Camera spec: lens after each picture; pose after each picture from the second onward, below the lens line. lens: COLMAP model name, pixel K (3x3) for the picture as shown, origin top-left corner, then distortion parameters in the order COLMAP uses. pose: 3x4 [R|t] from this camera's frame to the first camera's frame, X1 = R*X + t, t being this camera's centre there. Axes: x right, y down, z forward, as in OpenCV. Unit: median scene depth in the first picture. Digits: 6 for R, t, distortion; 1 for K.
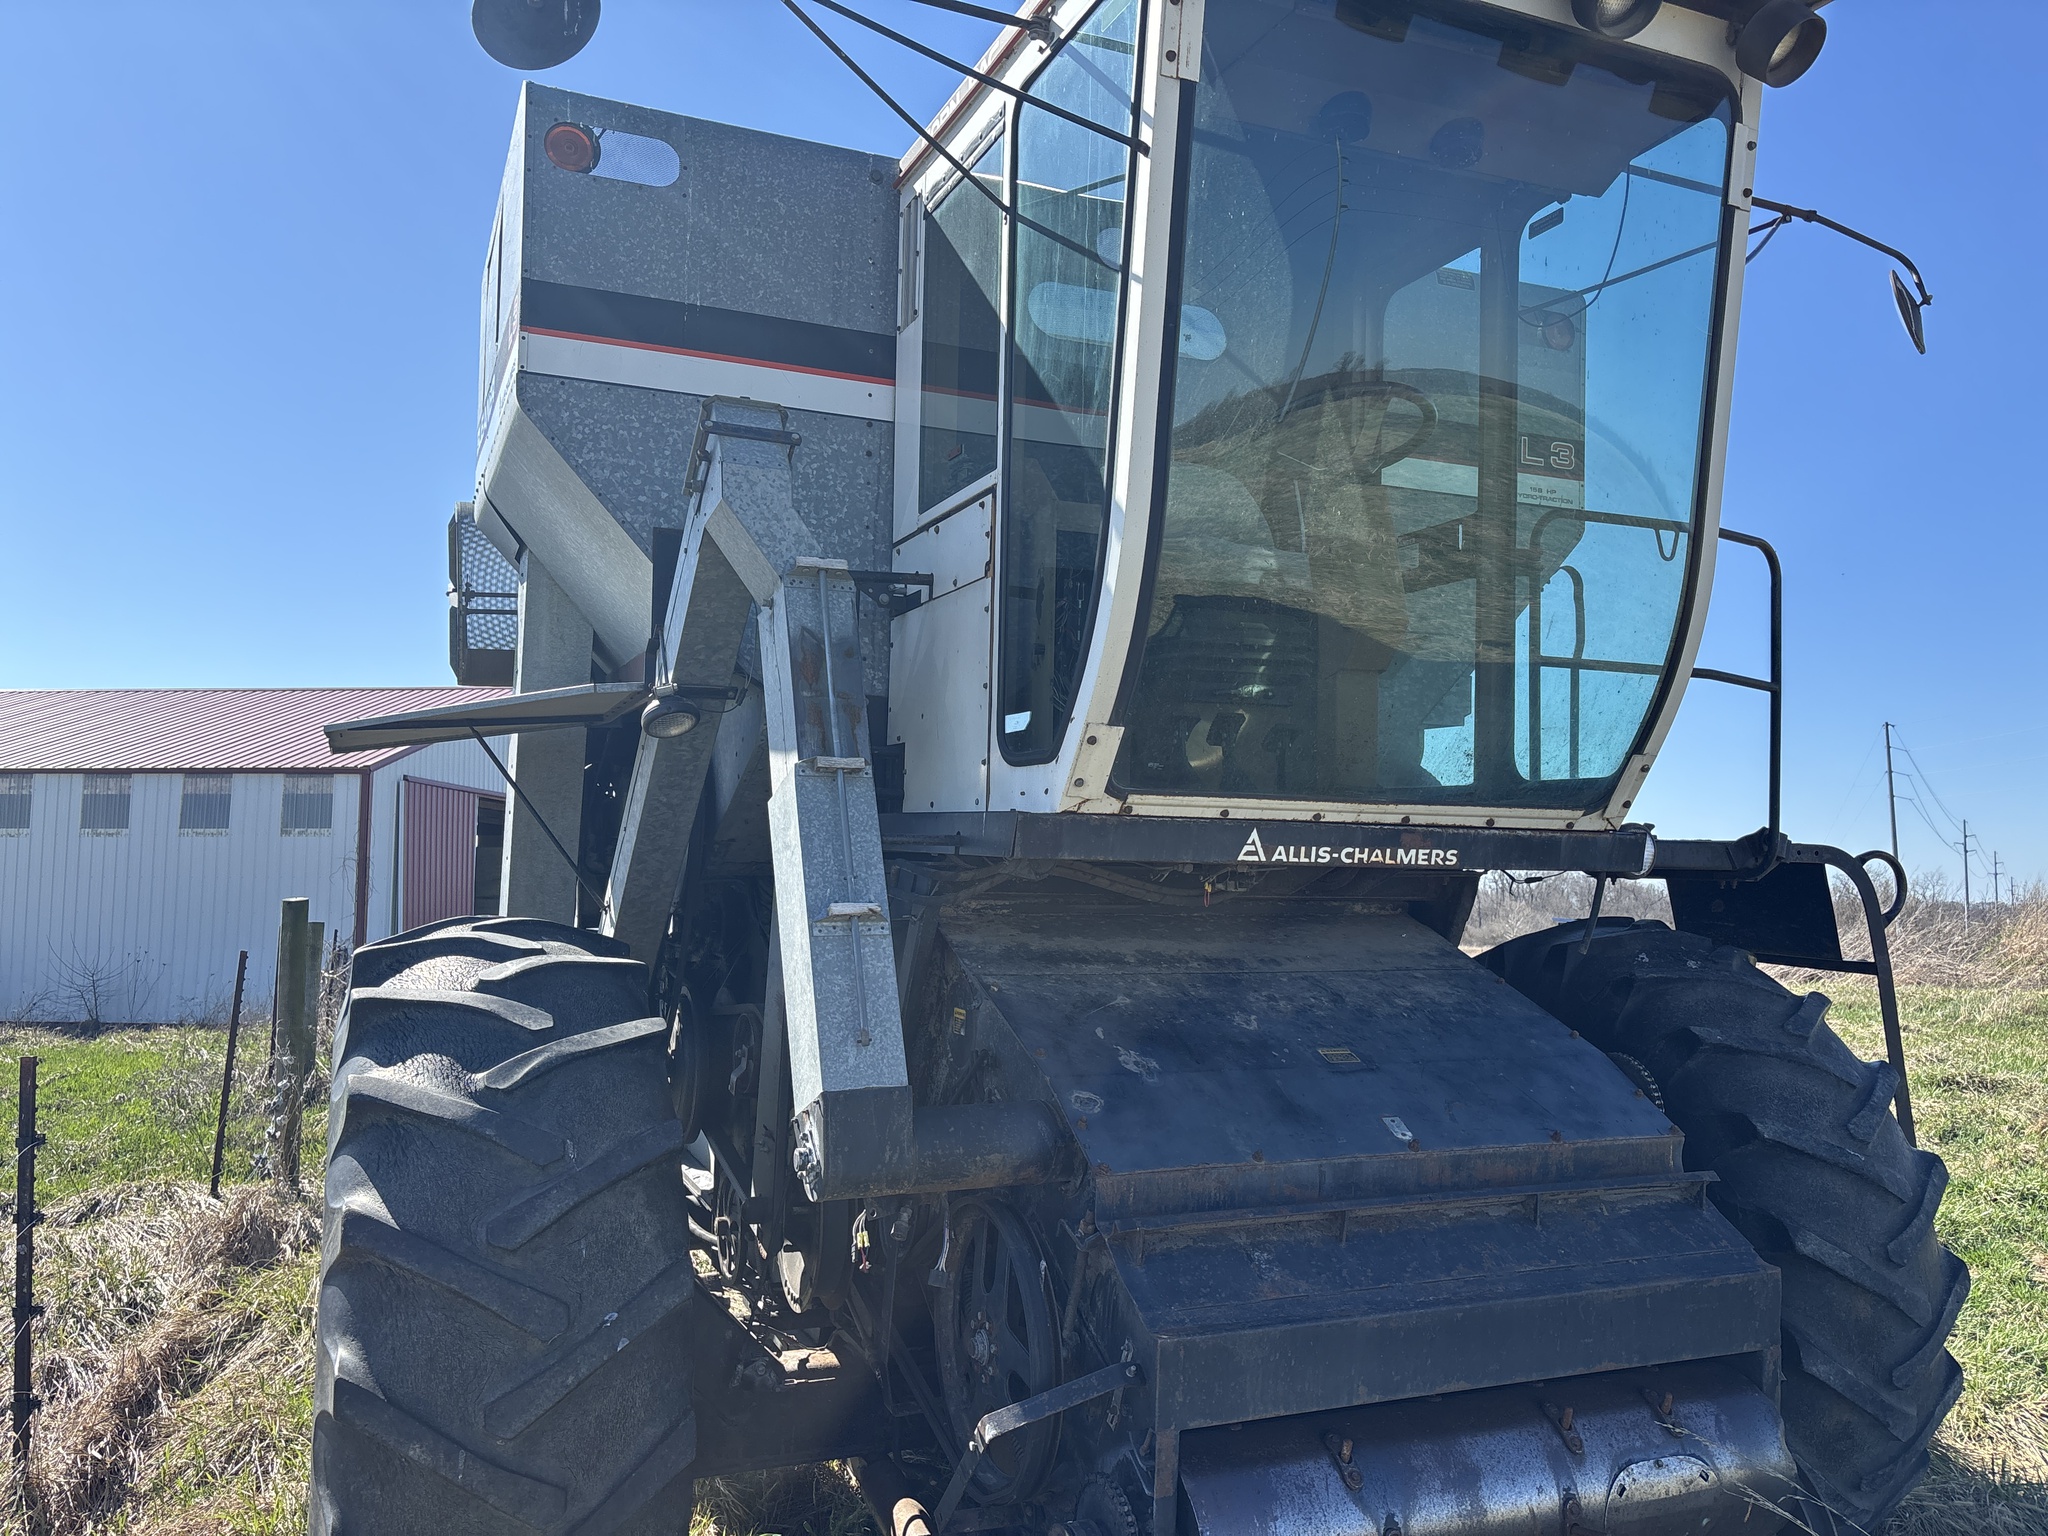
lens RADIAL K [[1541.1, 0, 1017.3], [0, 1541.1, 761.8], [0, 0, 1]] dist [0.035212, -0.044370]
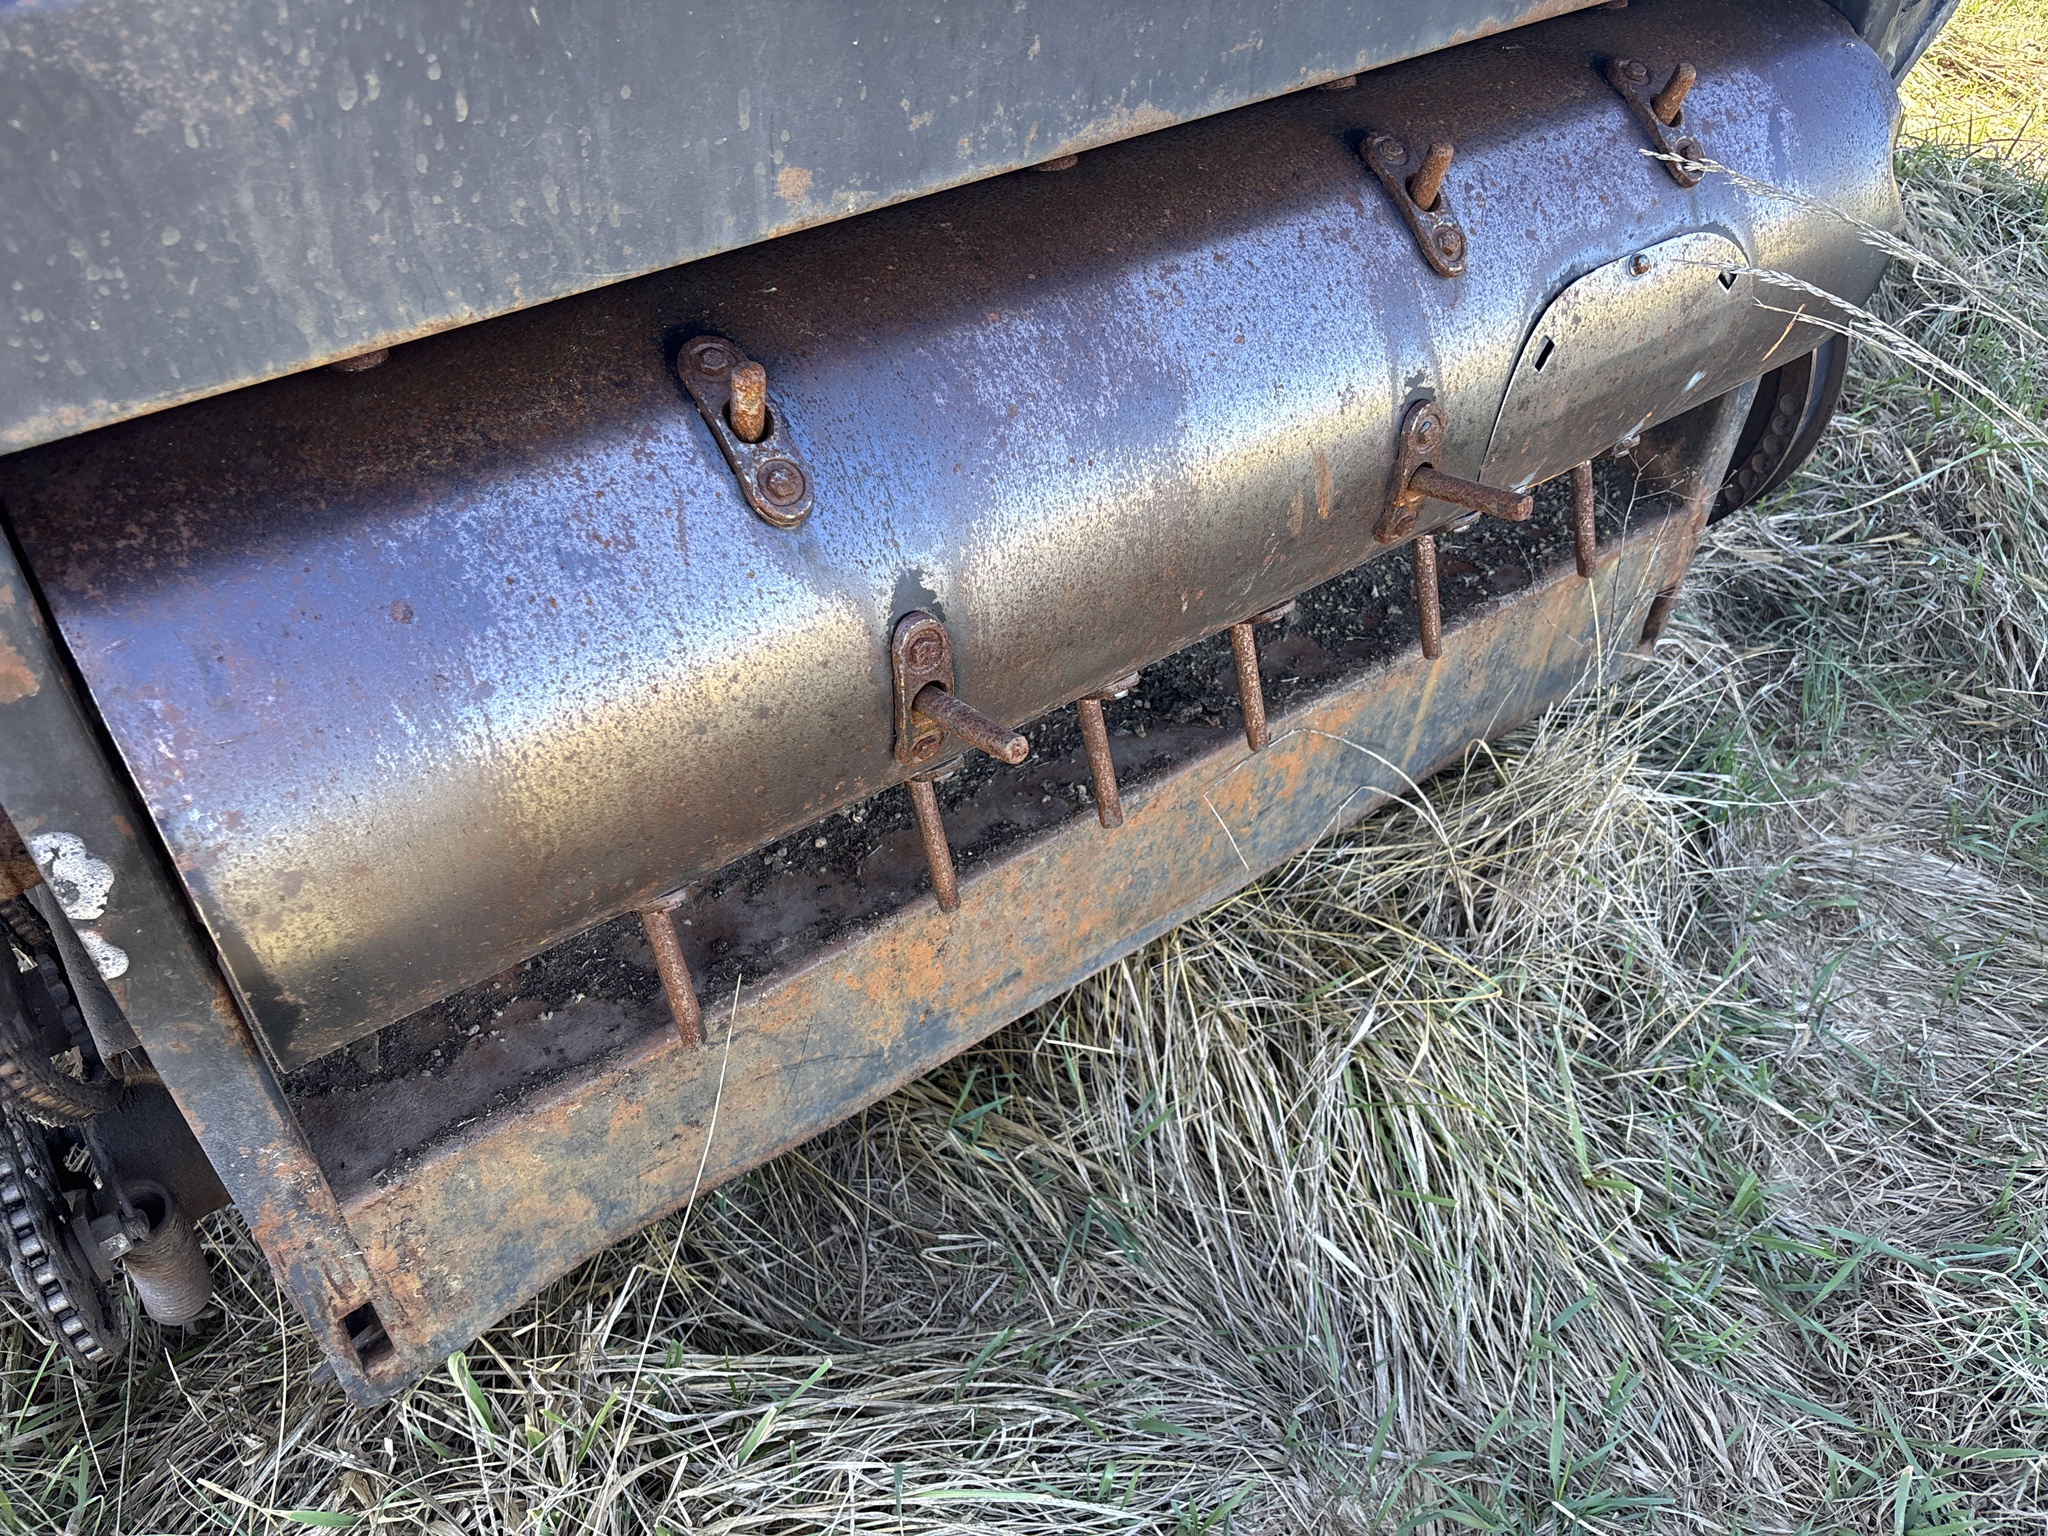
lens RADIAL K [[1541.1, 0, 1017.3], [0, 1541.1, 761.8], [0, 0, 1]] dist [0.035212, -0.044370]
pose [[0.972174, -0.172702, 0.158277, 0.198124], [0.008636, 0.701611, 0.712508, 0.281806], [-0.234100, -0.691314, 0.683580, 0.728501]]
